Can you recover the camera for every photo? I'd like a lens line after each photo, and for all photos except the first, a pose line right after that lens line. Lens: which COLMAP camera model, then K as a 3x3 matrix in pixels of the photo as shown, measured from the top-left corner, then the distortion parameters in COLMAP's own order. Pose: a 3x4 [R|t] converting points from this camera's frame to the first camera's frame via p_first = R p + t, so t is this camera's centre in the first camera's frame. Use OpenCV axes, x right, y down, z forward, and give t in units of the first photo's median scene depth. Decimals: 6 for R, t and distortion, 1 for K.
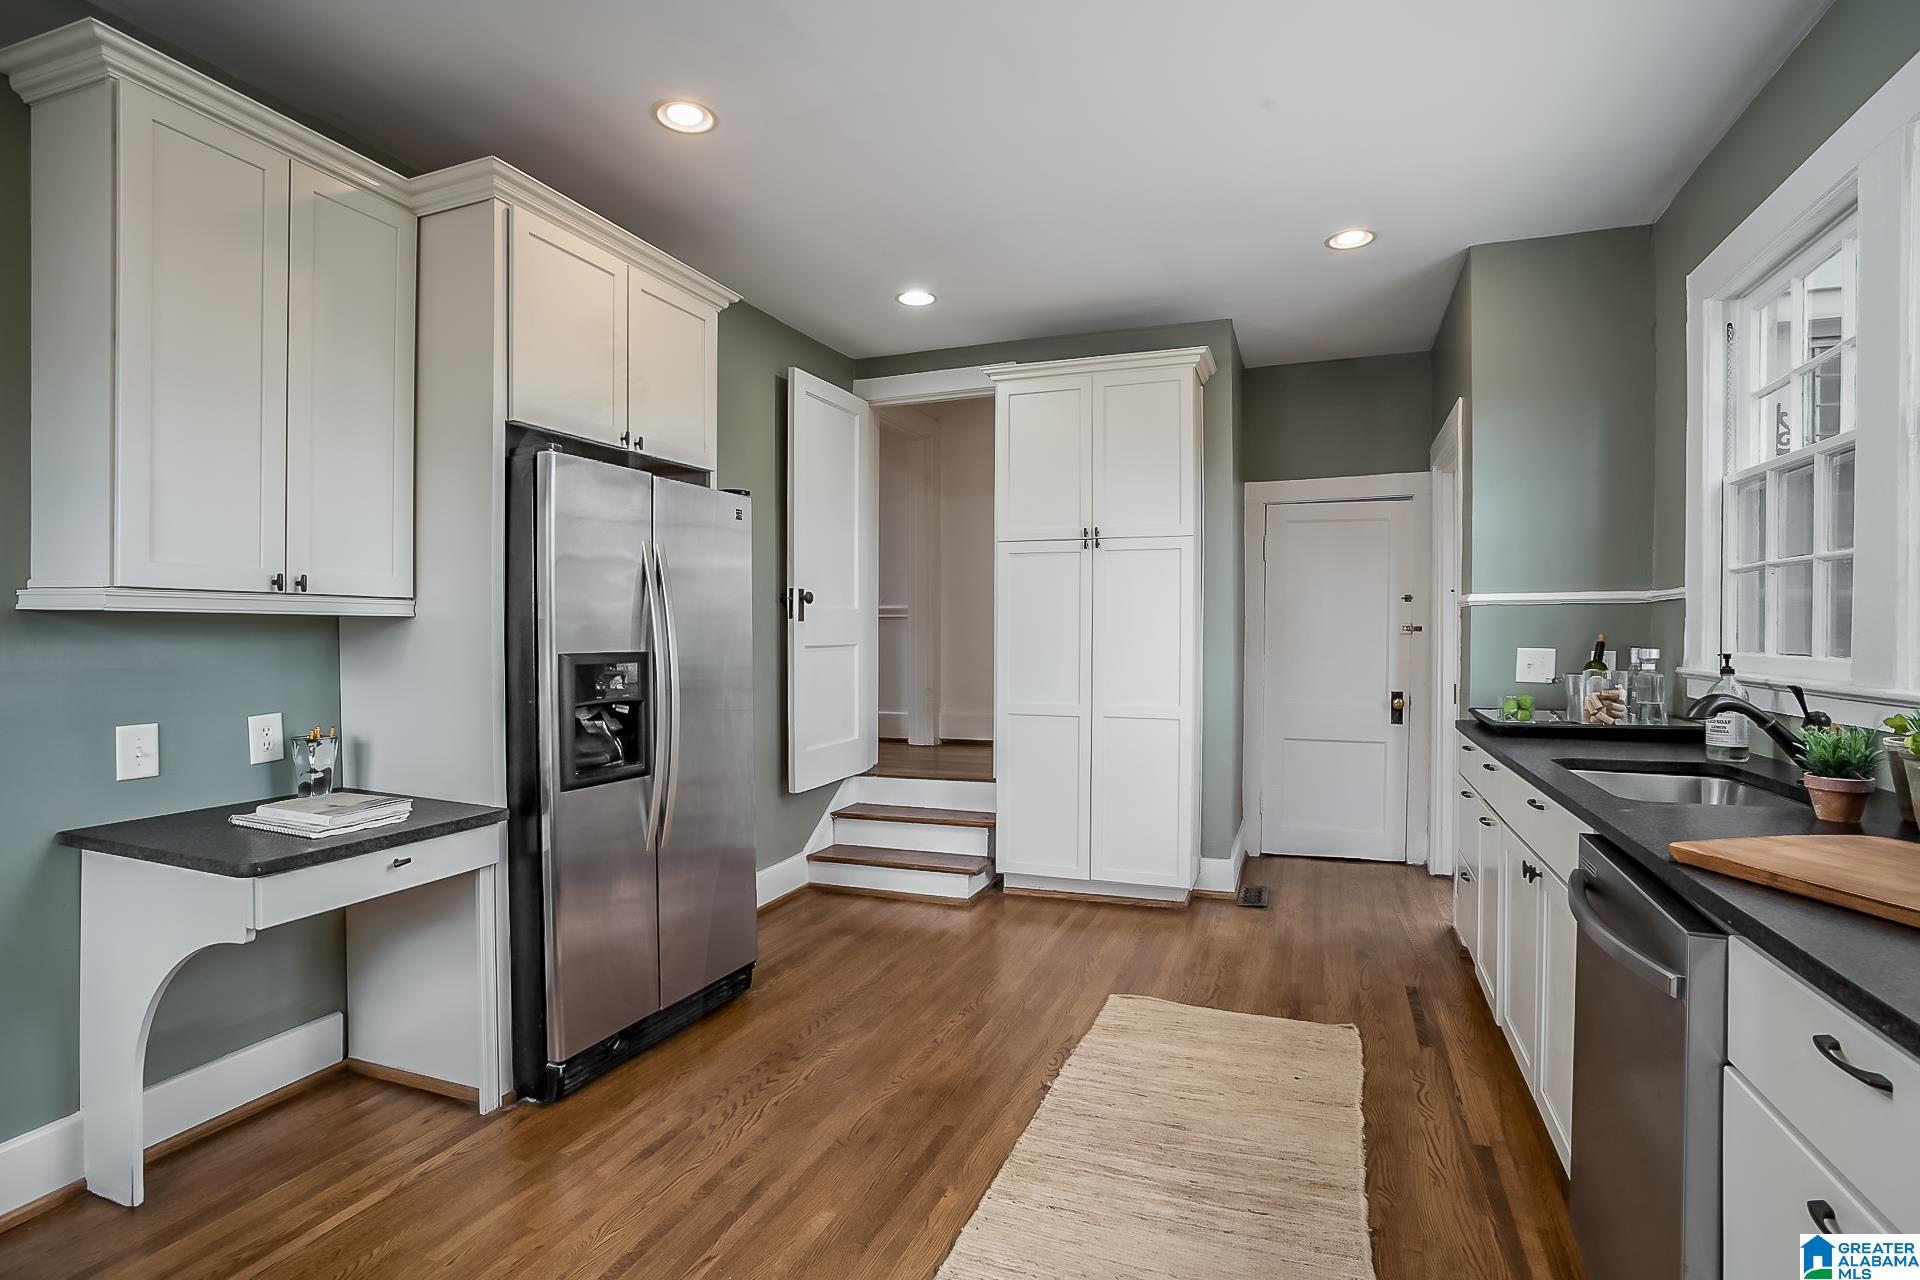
lens RADIAL K [[976.8, 0, 960.0], [0, 976.8, 640.0], [0, 0, 1]] dist [-0.047711, 0.030118]
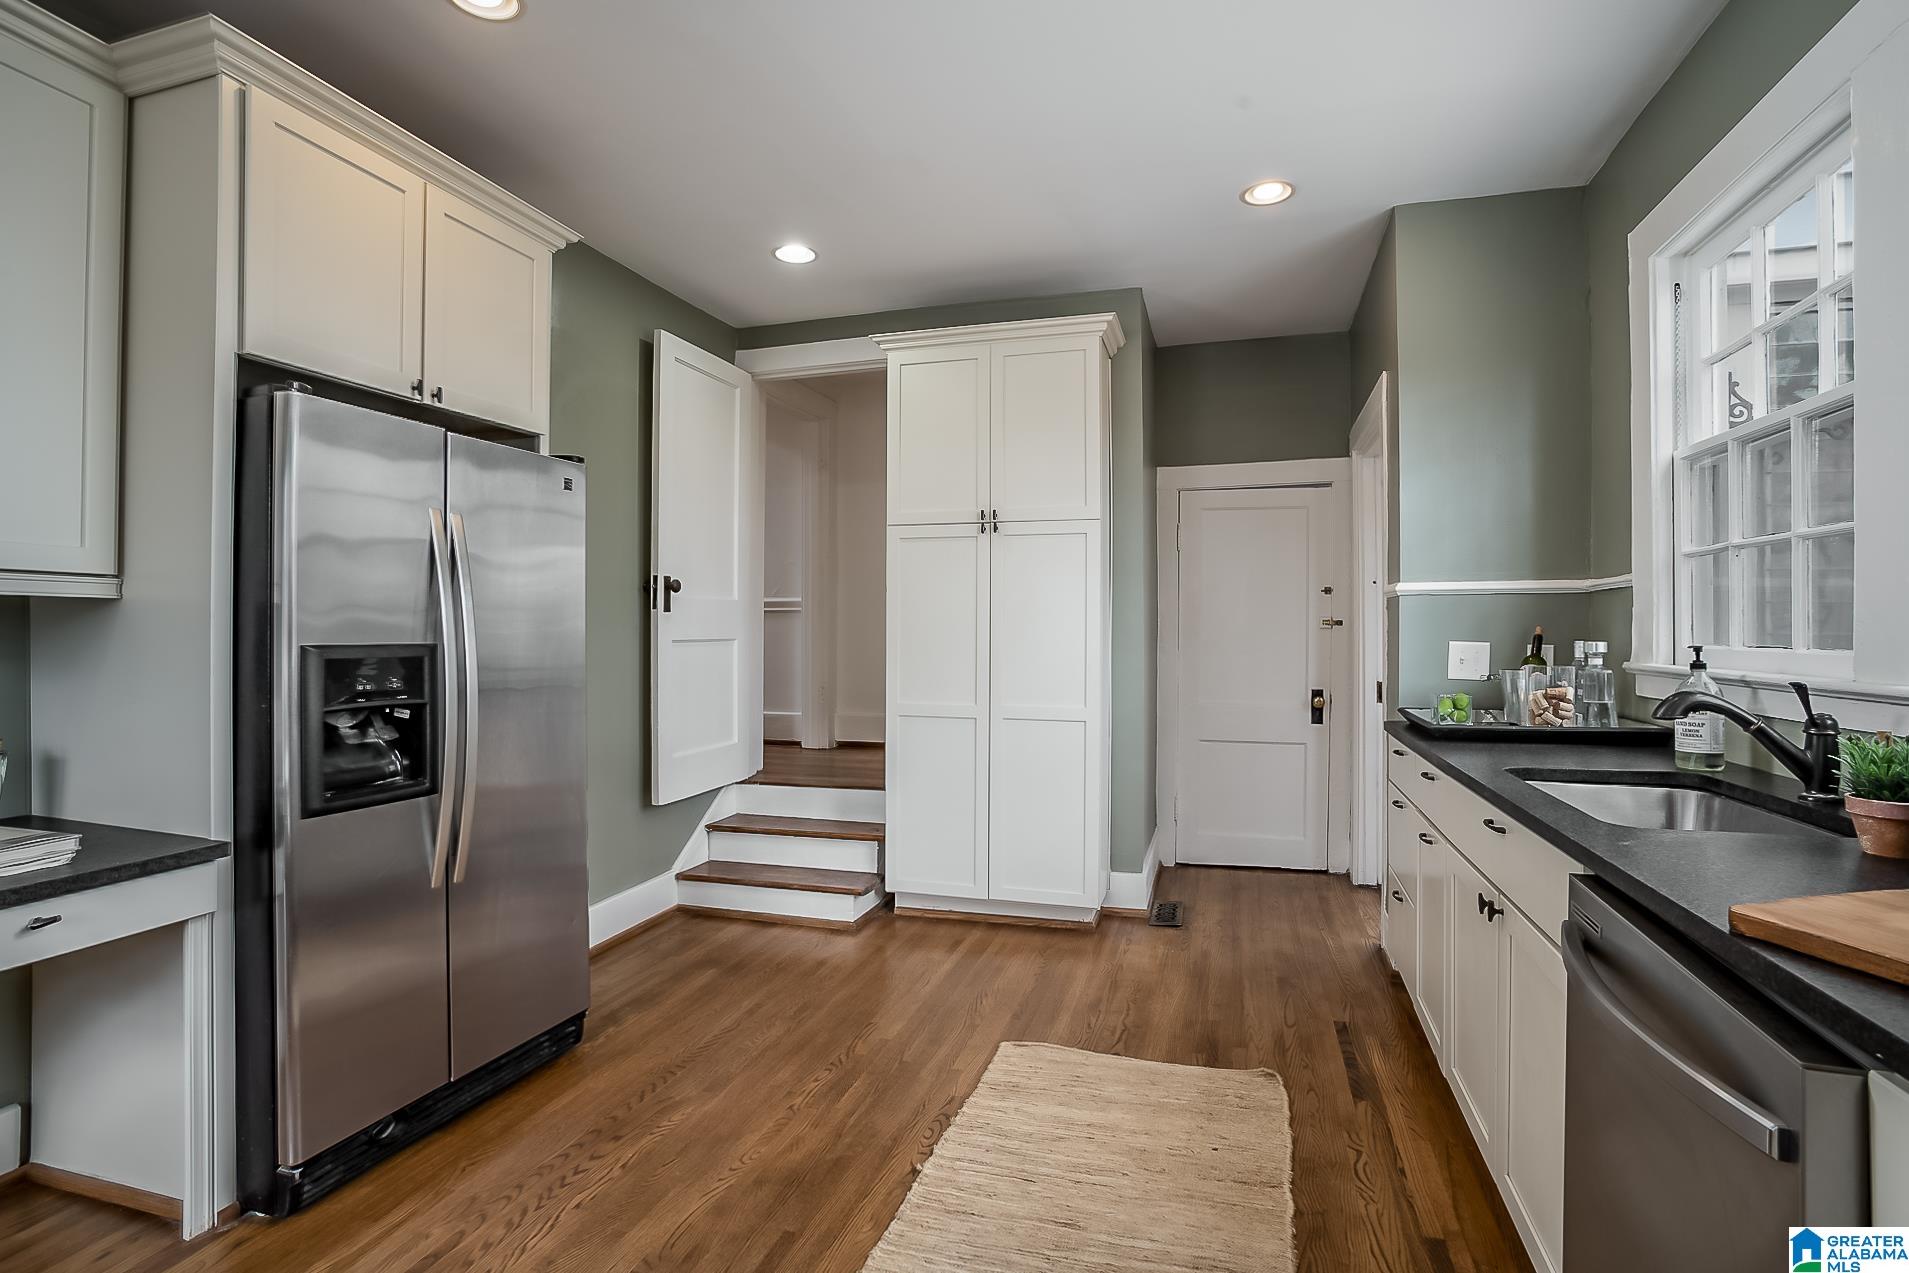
lens RADIAL K [[917.1, 0, 961.1], [0, 917.1, 620.7], [0, 0, 1]] dist [-0.045188, 0.025446]
pose [[0.997918, 0.002085, 0.064467, 0.070692], [-0.000701, 0.999769, -0.021471, 0.008286], [-0.064497, 0.021381, 0.997689, 0.200035]]
